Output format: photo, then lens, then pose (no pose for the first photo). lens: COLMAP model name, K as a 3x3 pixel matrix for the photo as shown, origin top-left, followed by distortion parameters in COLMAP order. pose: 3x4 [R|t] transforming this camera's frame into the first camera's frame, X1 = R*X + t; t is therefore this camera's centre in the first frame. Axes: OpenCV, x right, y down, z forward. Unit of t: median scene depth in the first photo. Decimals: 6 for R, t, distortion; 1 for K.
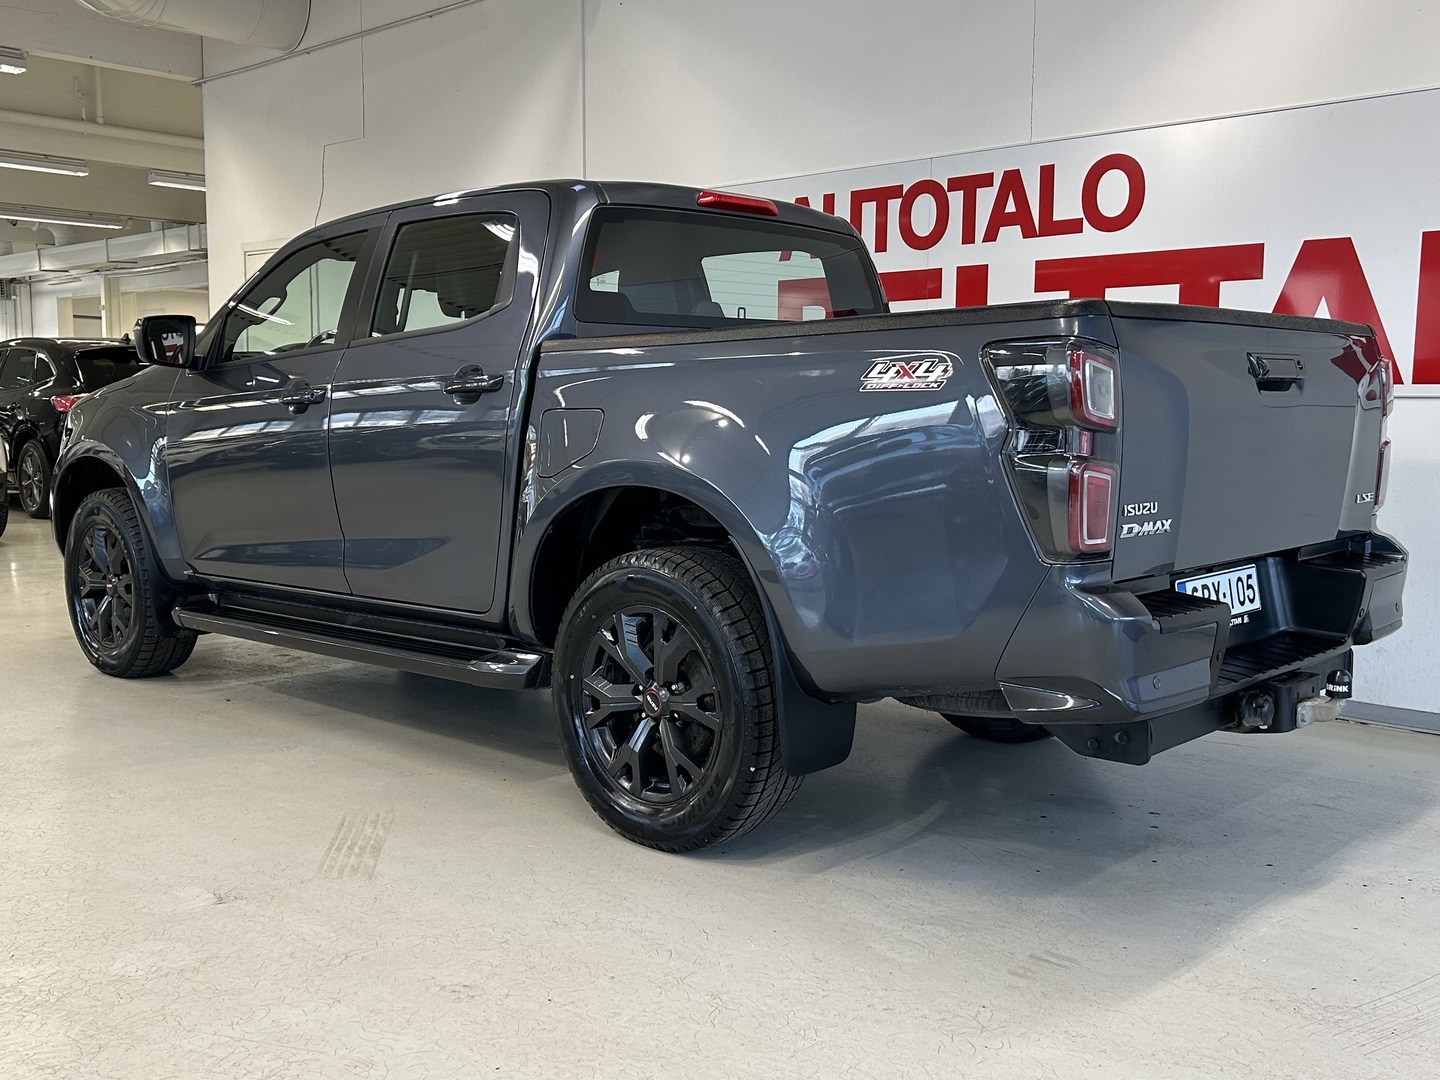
lens RADIAL K [[1442.5, 0, 698.1], [0, 1442.5, 567.3], [0, 0, 1]] dist [0.018804, 0.000000]
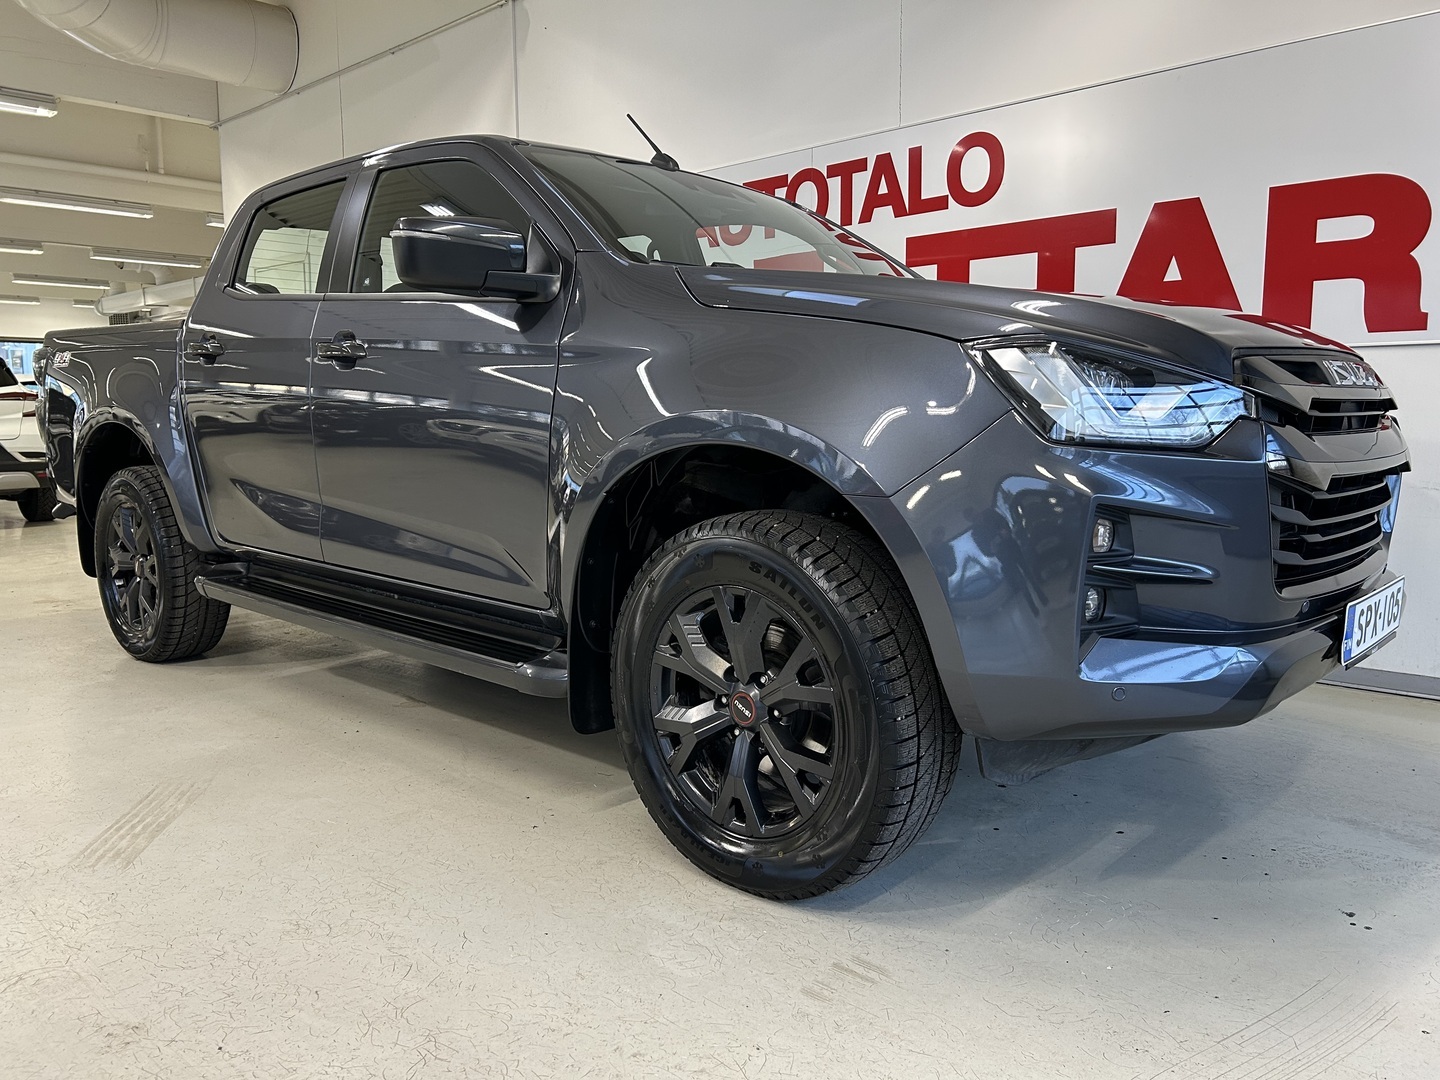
lens RADIAL K [[1102.3, 0, 714.7], [0, 1102.3, 536.5], [0, 0, 1]] dist [0.035085, -0.052950]
pose [[0.999872, -0.013649, 0.008399, 0.082231], [0.013680, 0.999900, -0.003571, 0.010438], [-0.008349, 0.003685, 0.999958, 0.183690]]
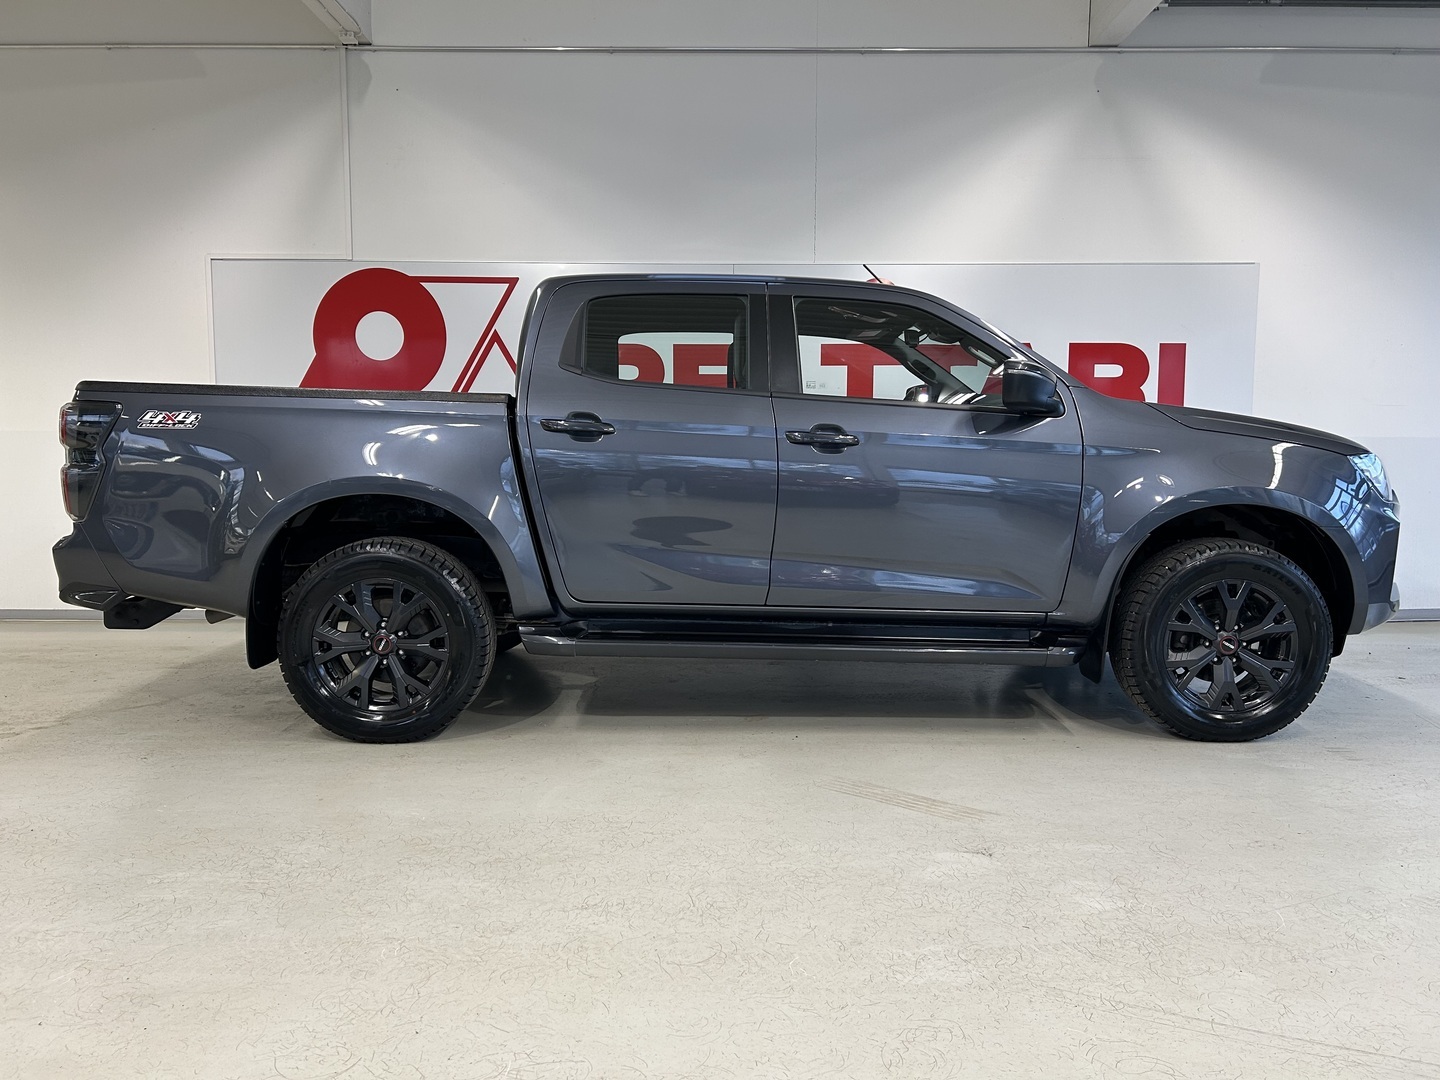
lens RADIAL K [[1102.3, 0, 716.0], [0, 1102.3, 552.2], [0, 0, 1]] dist [0.035085, -0.052950]
pose [[0.720015, -0.074022, 0.690000, -0.638568], [0.082135, 0.996396, 0.021183, -0.033772], [-0.689081, 0.041421, 0.723500, 0.272883]]
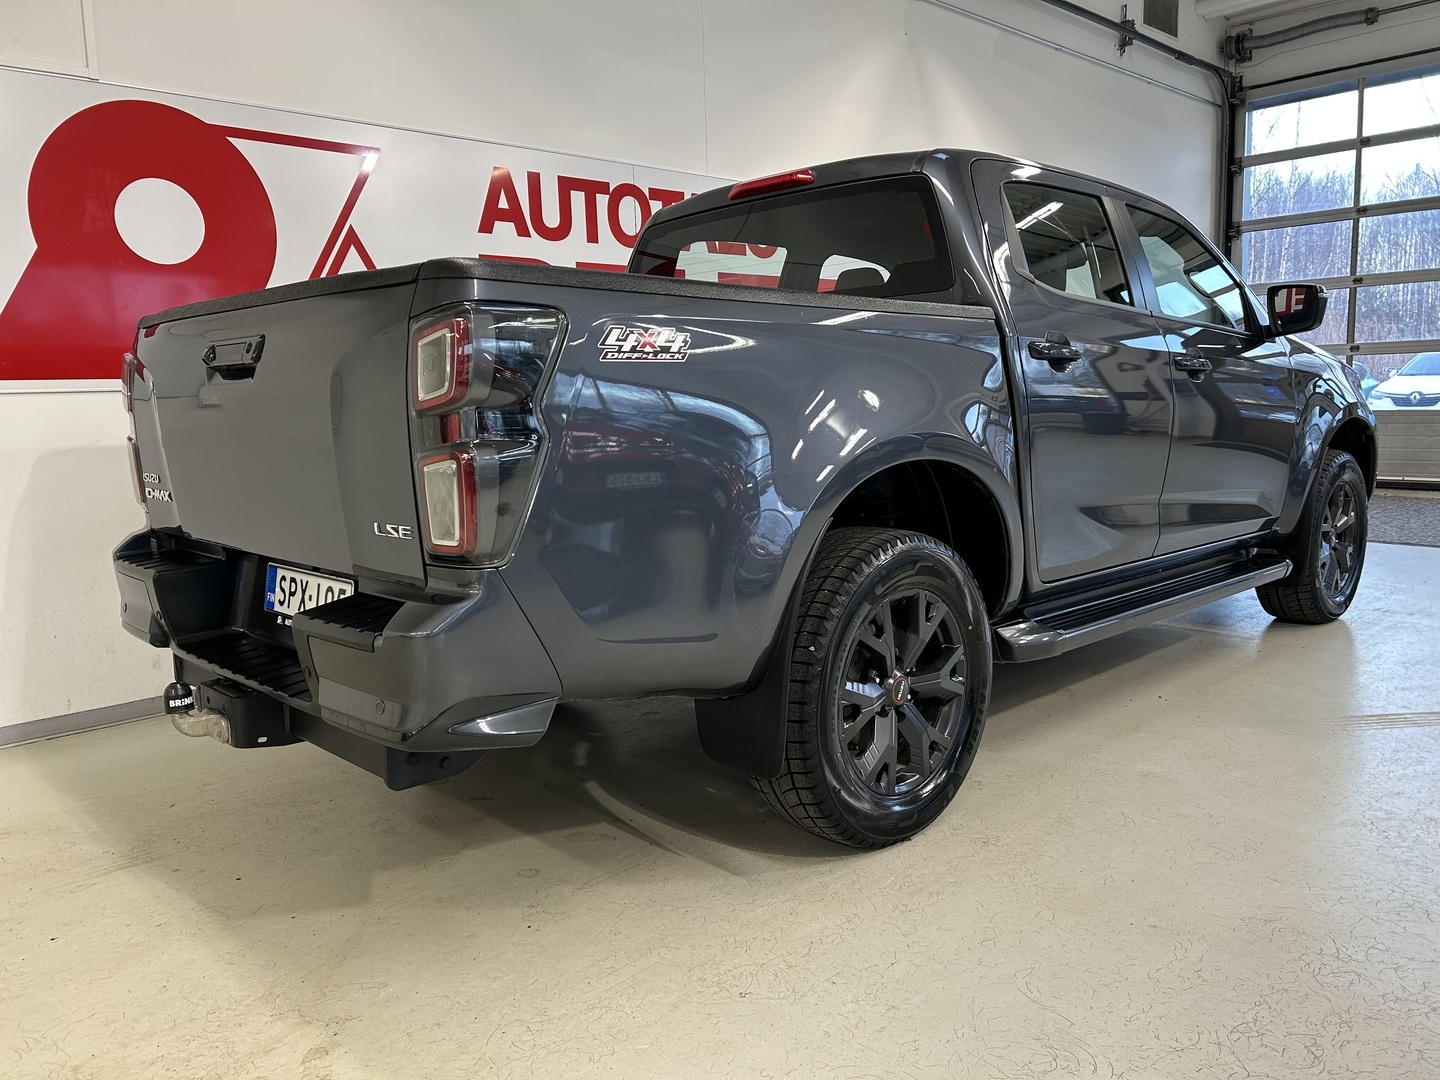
lens RADIAL K [[1102.3, 0, 720.2], [0, 1102.3, 541.8], [0, 0, 1]] dist [0.035085, -0.052950]
pose [[0.037099, -0.145115, 0.988719, -0.760759], [0.144930, 0.979721, 0.138356, -0.114290], [-0.988746, 0.138163, 0.057378, 0.982075]]
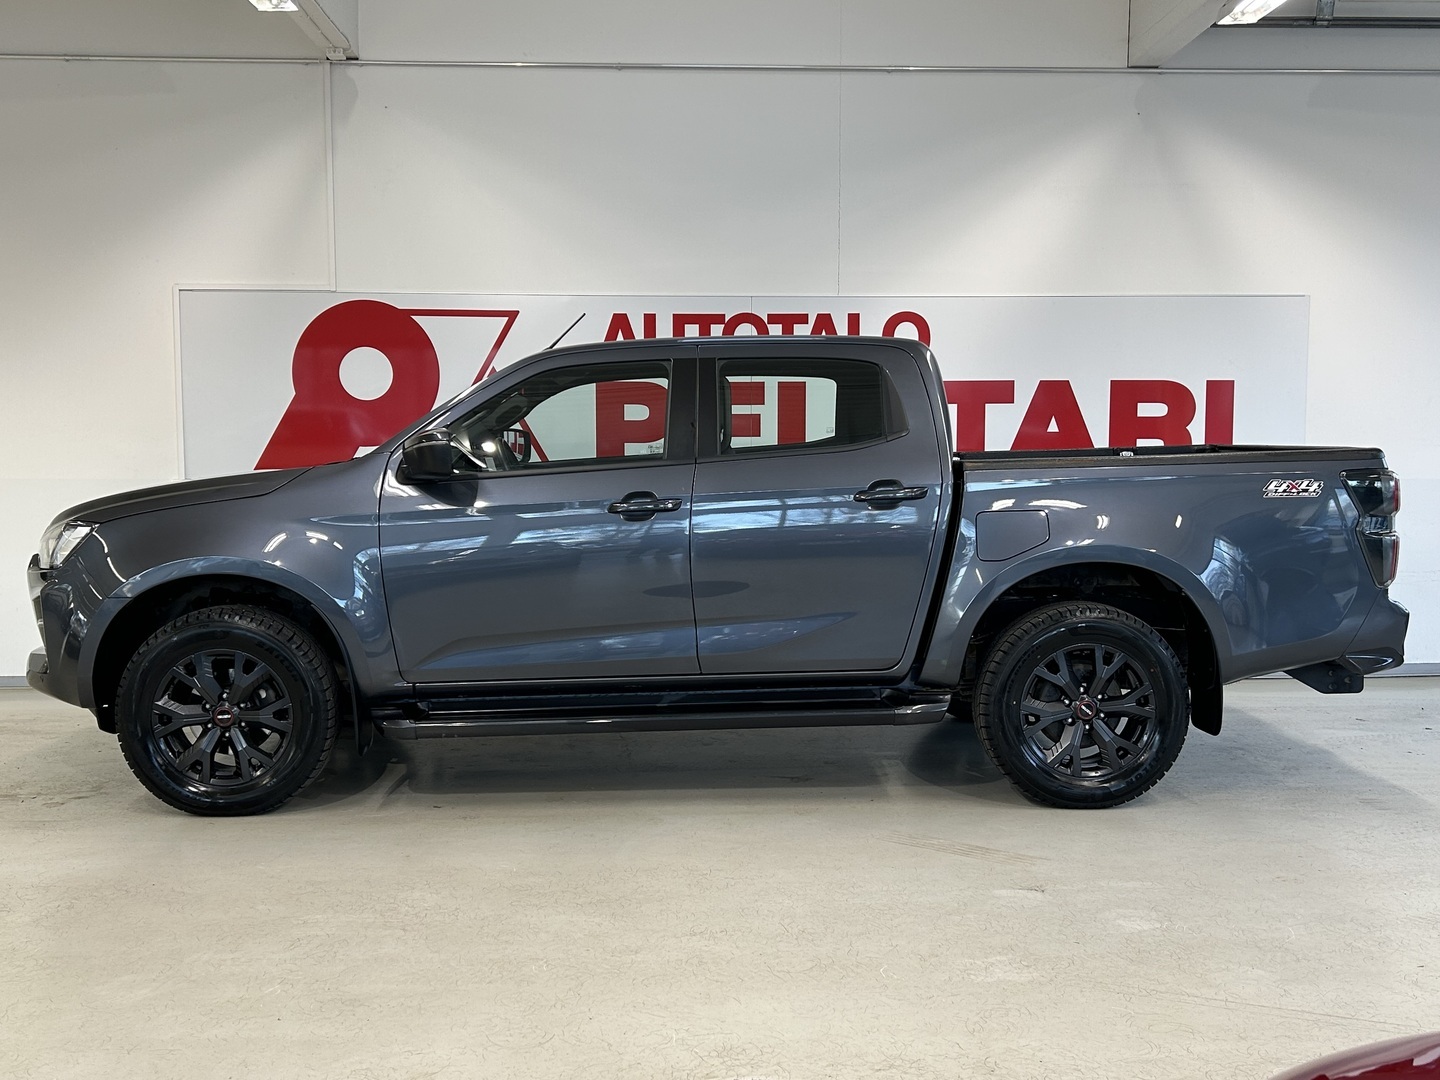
lens RADIAL K [[1442.5, 0, 707.7], [0, 1442.5, 578.6], [0, 0, 1]] dist [0.018804, 0.000000]
pose [[0.695717, -0.073976, 0.714497, -0.850352], [0.088642, 0.995922, 0.016802, -0.061608], [-0.712826, 0.051645, 0.699437, 0.152278]]
